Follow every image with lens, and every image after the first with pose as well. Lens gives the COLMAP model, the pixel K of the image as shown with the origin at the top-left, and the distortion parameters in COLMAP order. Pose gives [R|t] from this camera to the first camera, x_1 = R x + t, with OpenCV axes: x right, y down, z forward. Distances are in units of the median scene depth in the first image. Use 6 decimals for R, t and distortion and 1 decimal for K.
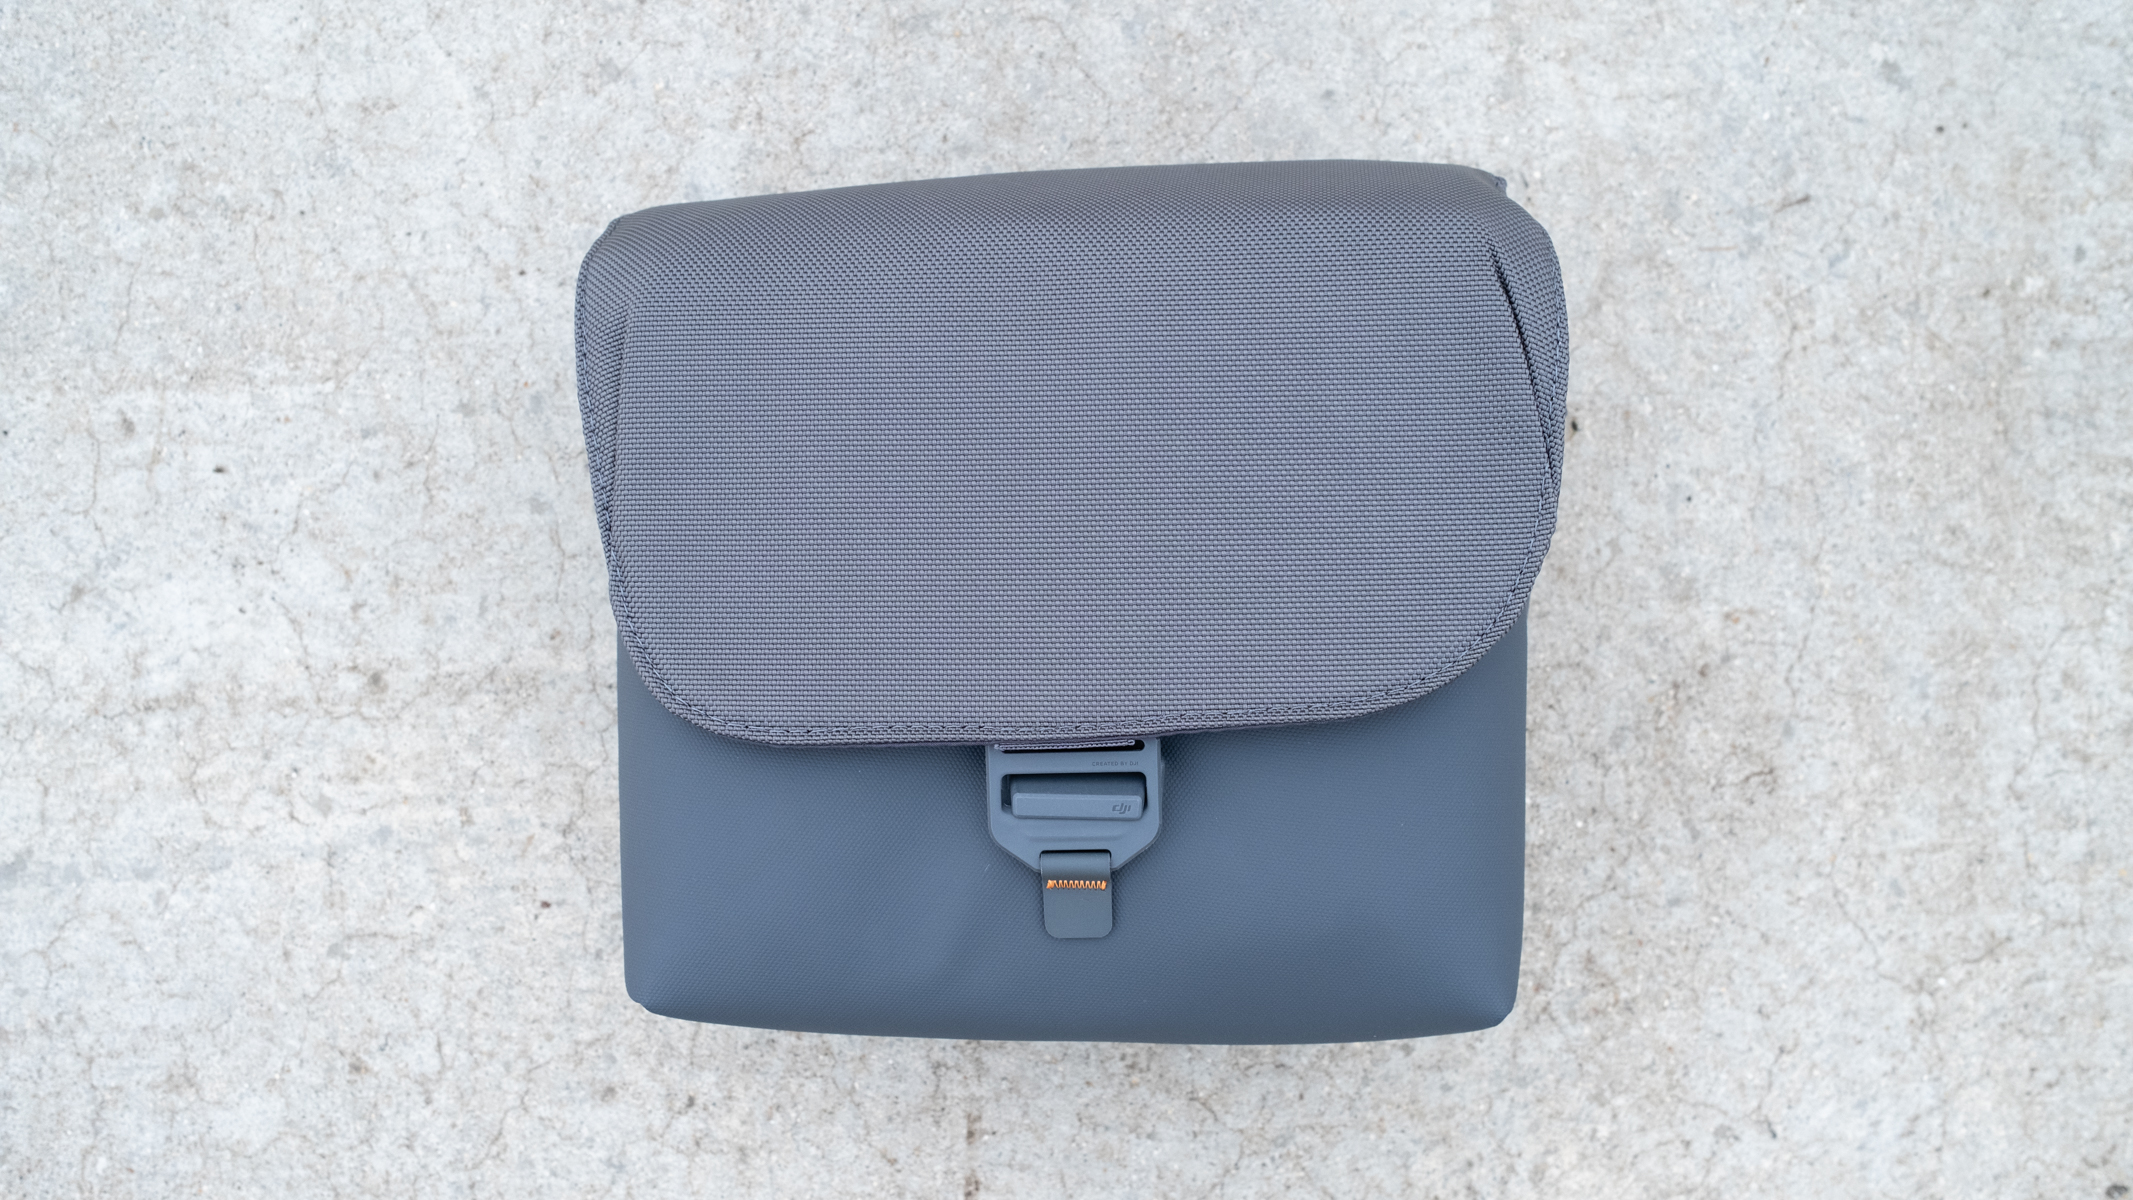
lens RADIAL K [[2193.2, 0, 1062.8], [0, 2193.2, 653.0], [0, 0, 1]] dist [-0.061372, 0.137401]
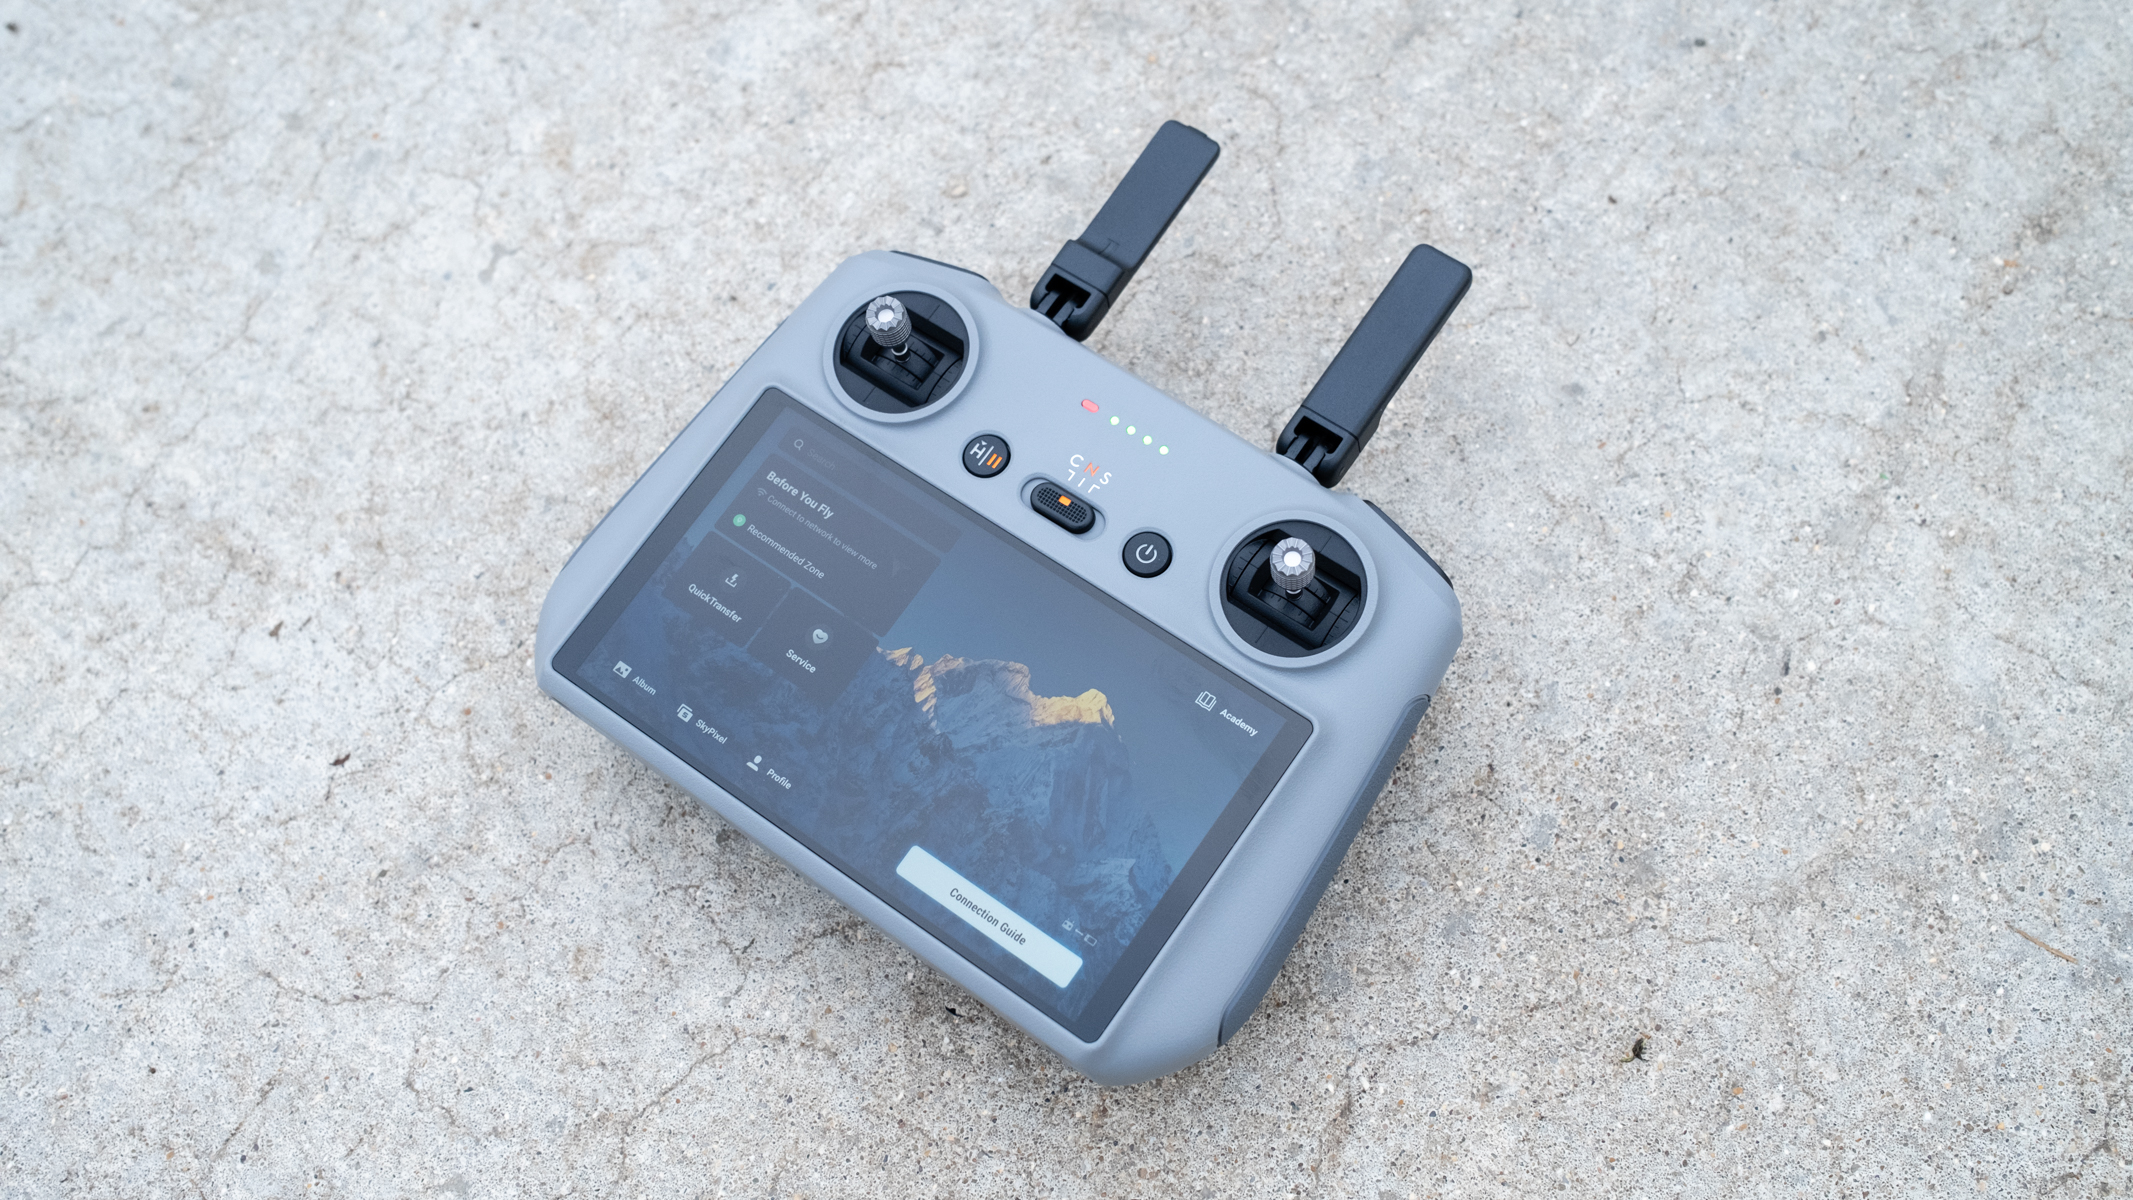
lens RADIAL K [[2193.2, 0, 1062.8], [0, 2193.2, 653.0], [0, 0, 1]] dist [-0.061372, 0.137401]
pose [[0.786376, 0.516496, -0.338888, 0.260188], [-0.606894, 0.748319, -0.267766, 0.058151], [0.115296, 0.416233, 0.901918, 0.454139]]
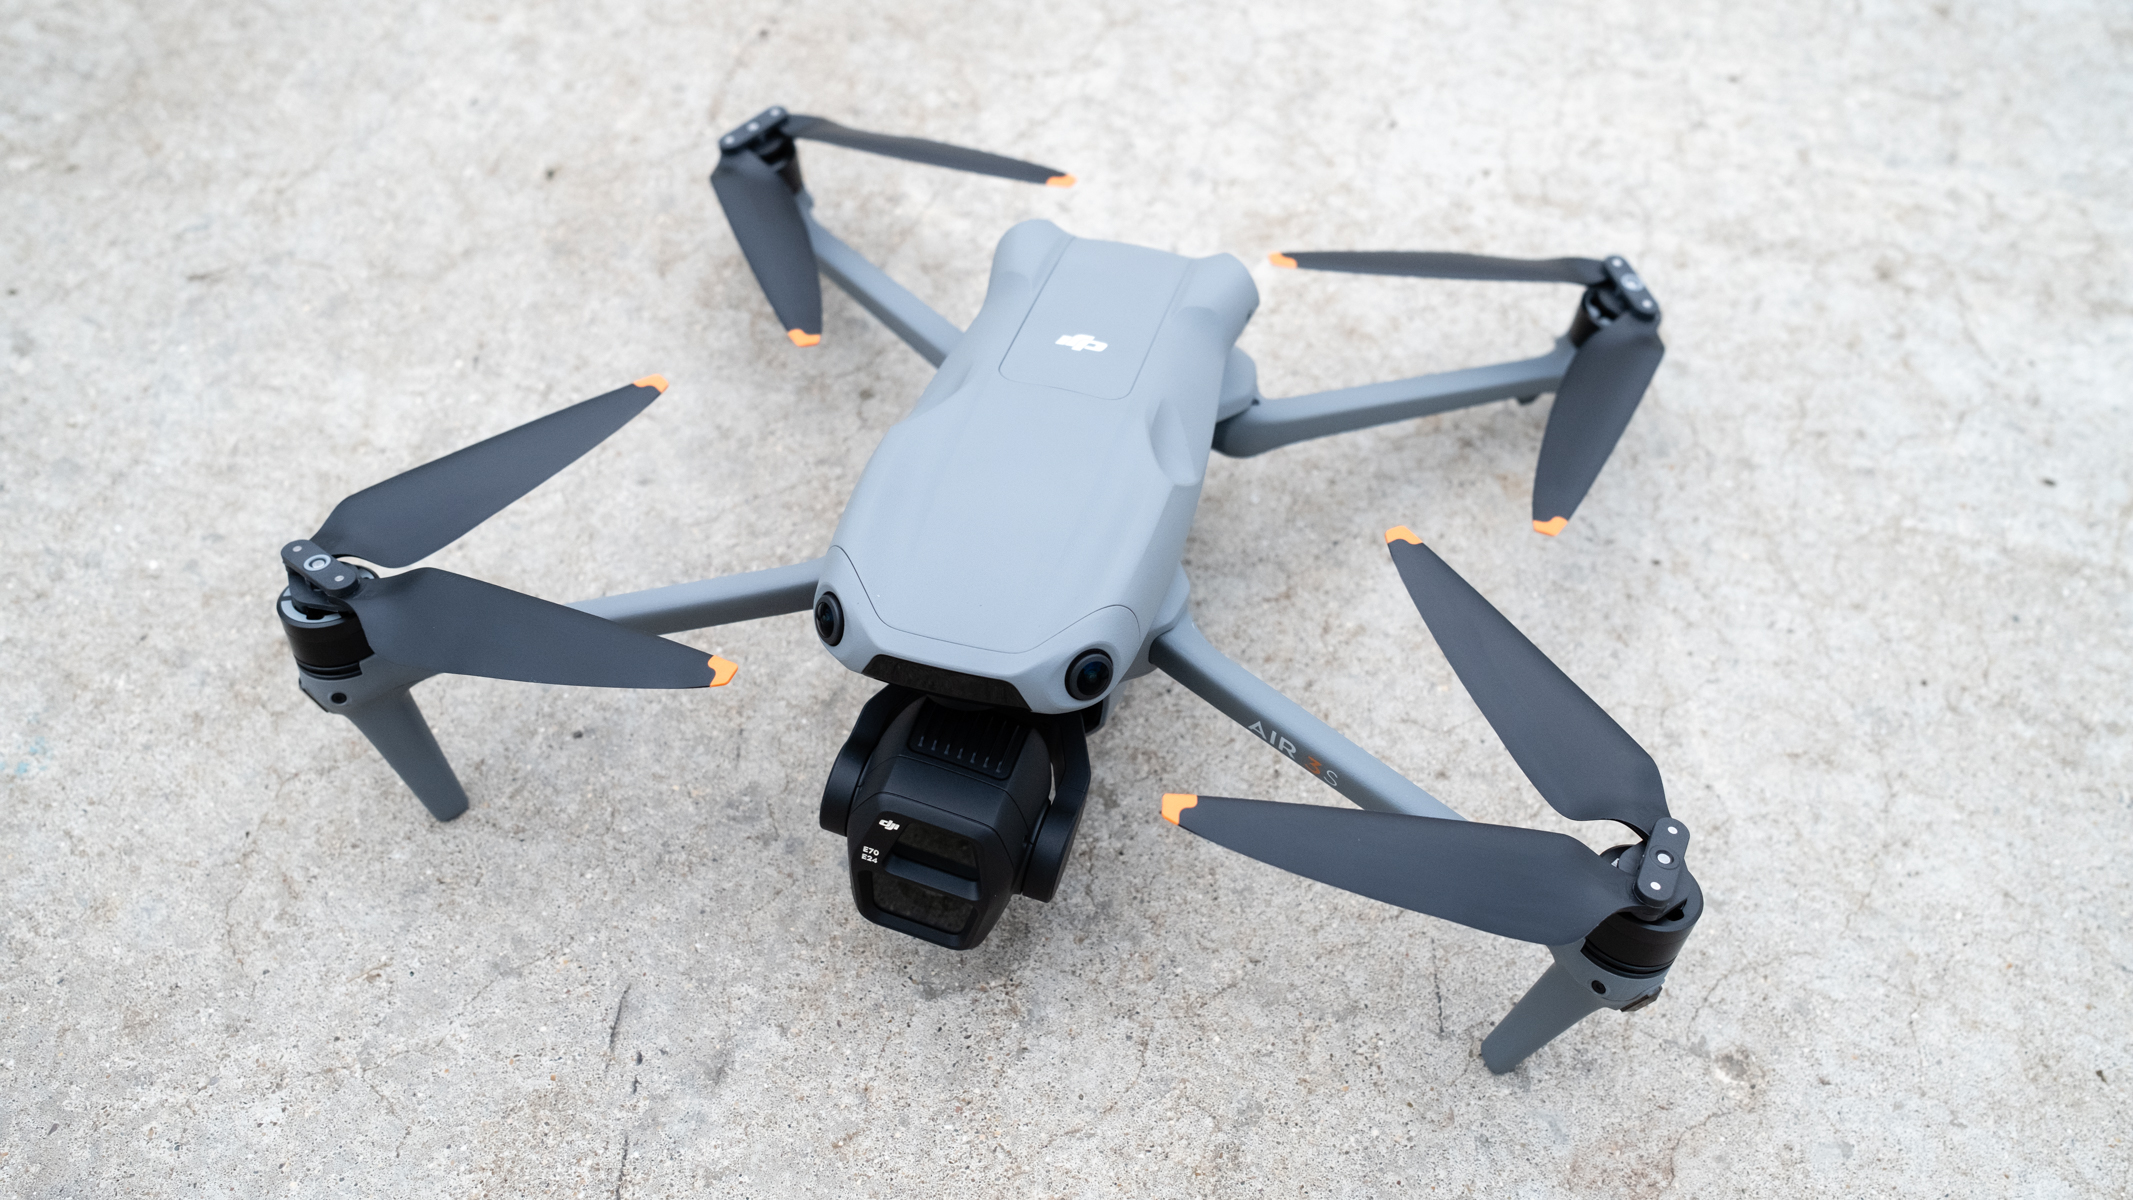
lens RADIAL K [[2193.2, 0, 1062.8], [0, 2193.2, 653.0], [0, 0, 1]] dist [-0.061372, 0.137401]
pose [[-0.948635, -0.275879, 0.154865, -0.173398], [0.313810, -0.758317, 0.571383, -0.731049], [-0.040196, 0.590632, 0.805939, 0.375009]]
